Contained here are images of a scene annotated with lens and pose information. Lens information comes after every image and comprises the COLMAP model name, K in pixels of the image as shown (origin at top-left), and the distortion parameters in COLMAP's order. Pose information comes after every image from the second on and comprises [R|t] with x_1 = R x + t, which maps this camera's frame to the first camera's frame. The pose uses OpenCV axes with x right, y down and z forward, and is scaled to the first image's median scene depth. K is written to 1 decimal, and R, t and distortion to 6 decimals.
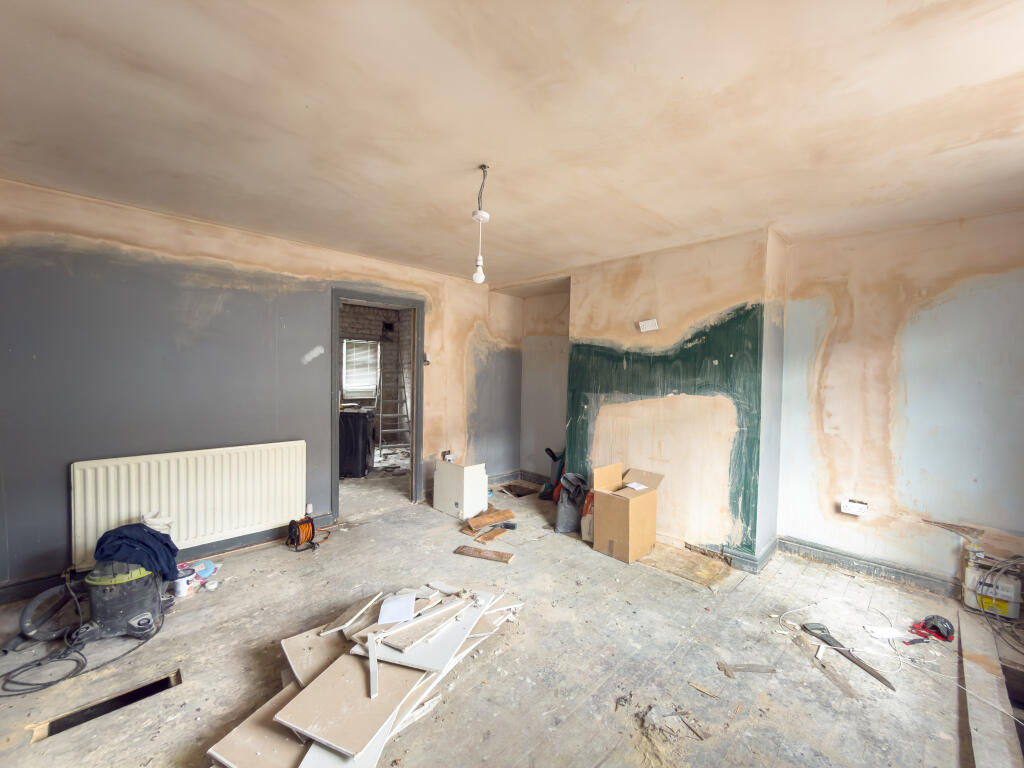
lens RADIAL K [[412.0, 0, 512.0], [0, 412.0, 384.0], [0, 0, 1]] dist [-0.002071, -0.000060]
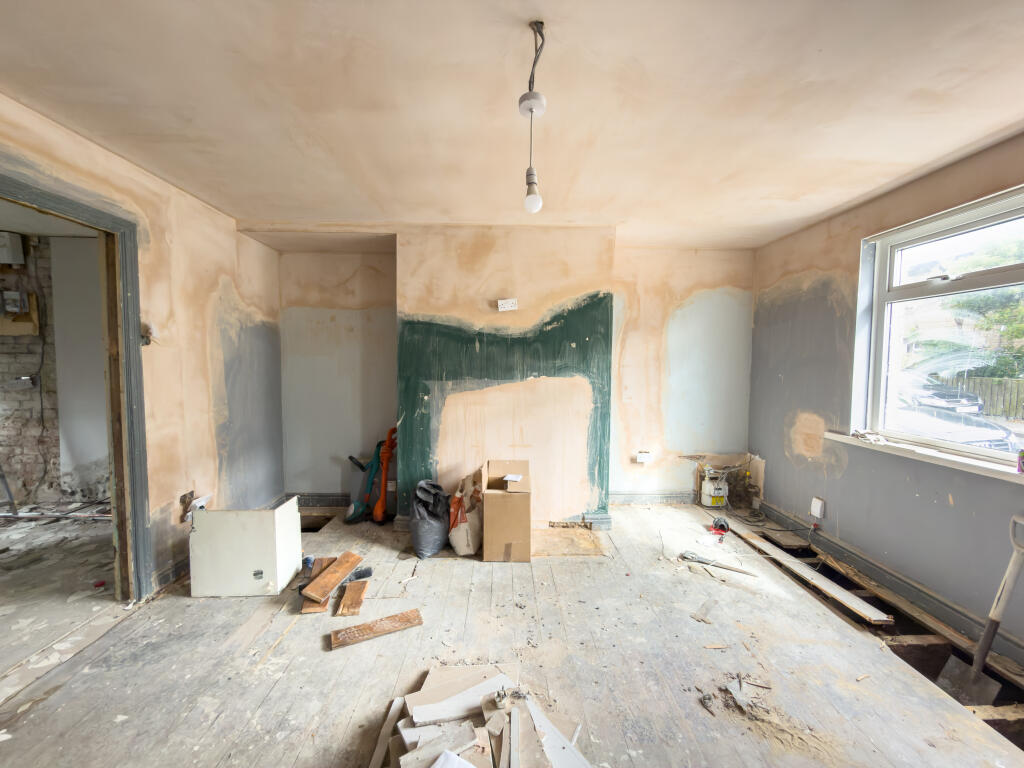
lens RADIAL K [[412.0, 0, 512.0], [0, 412.0, 384.0], [0, 0, 1]] dist [-0.002071, -0.000060]
pose [[0.681707, -0.055700, 0.729502, -0.341173], [0.031145, 0.998403, 0.047127, -0.006640], [-0.730962, -0.009406, 0.682354, 0.346017]]
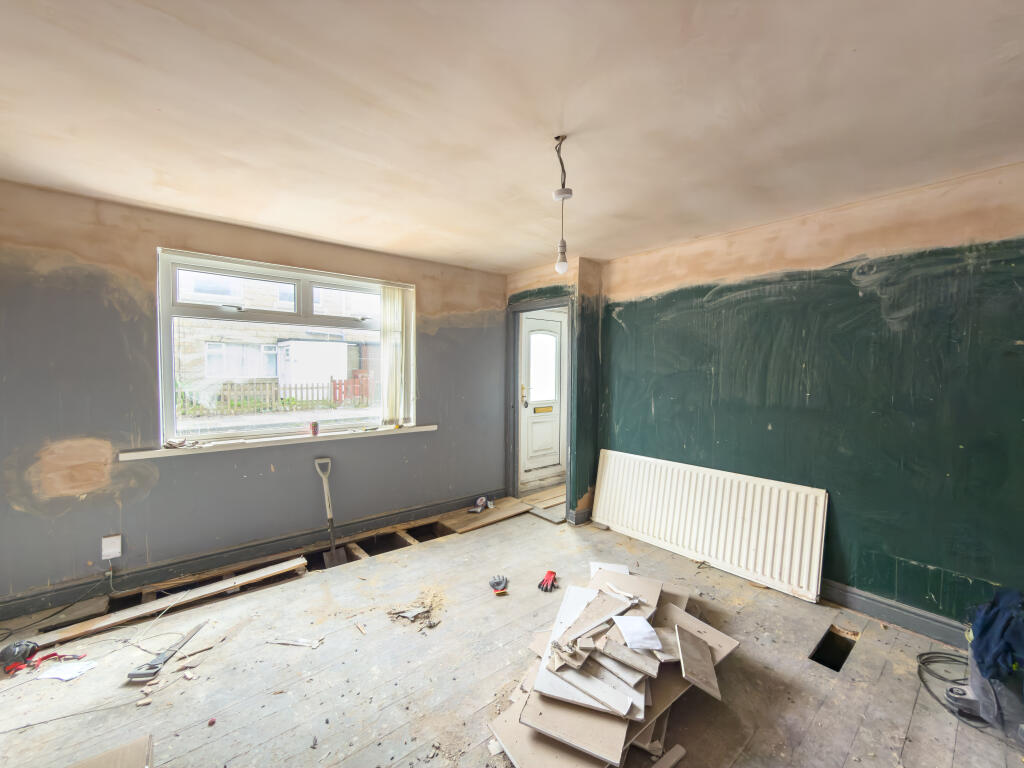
lens RADIAL K [[412.0, 0, 512.0], [0, 412.0, 384.0], [0, 0, 1]] dist [-0.002071, -0.000060]
pose [[-0.996390, -0.032341, 0.078492, -0.030911], [-0.026683, 0.997041, 0.072095, -0.042456], [-0.080591, 0.069741, -0.994304, 1.113243]]
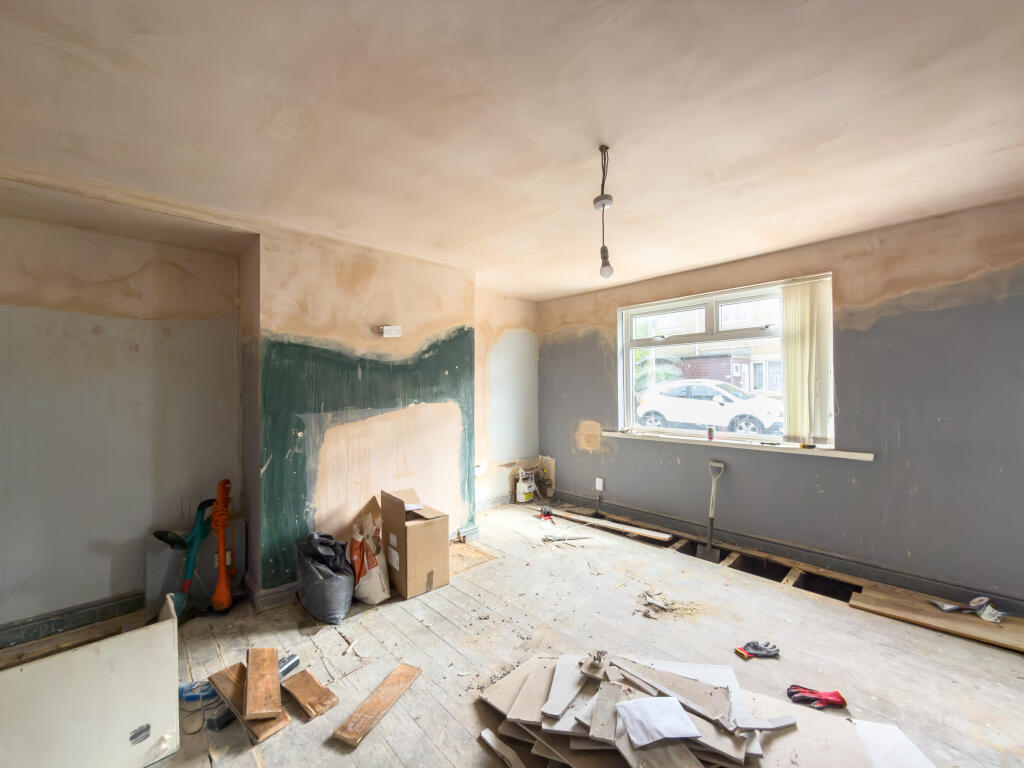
lens RADIAL K [[412.0, 0, 512.0], [0, 412.0, 384.0], [0, 0, 1]] dist [-0.002071, -0.000060]
pose [[0.015853, -0.013422, 0.999784, -0.563549], [0.045791, 0.998871, 0.012684, -0.024117], [-0.998825, 0.045580, 0.016450, 0.704087]]
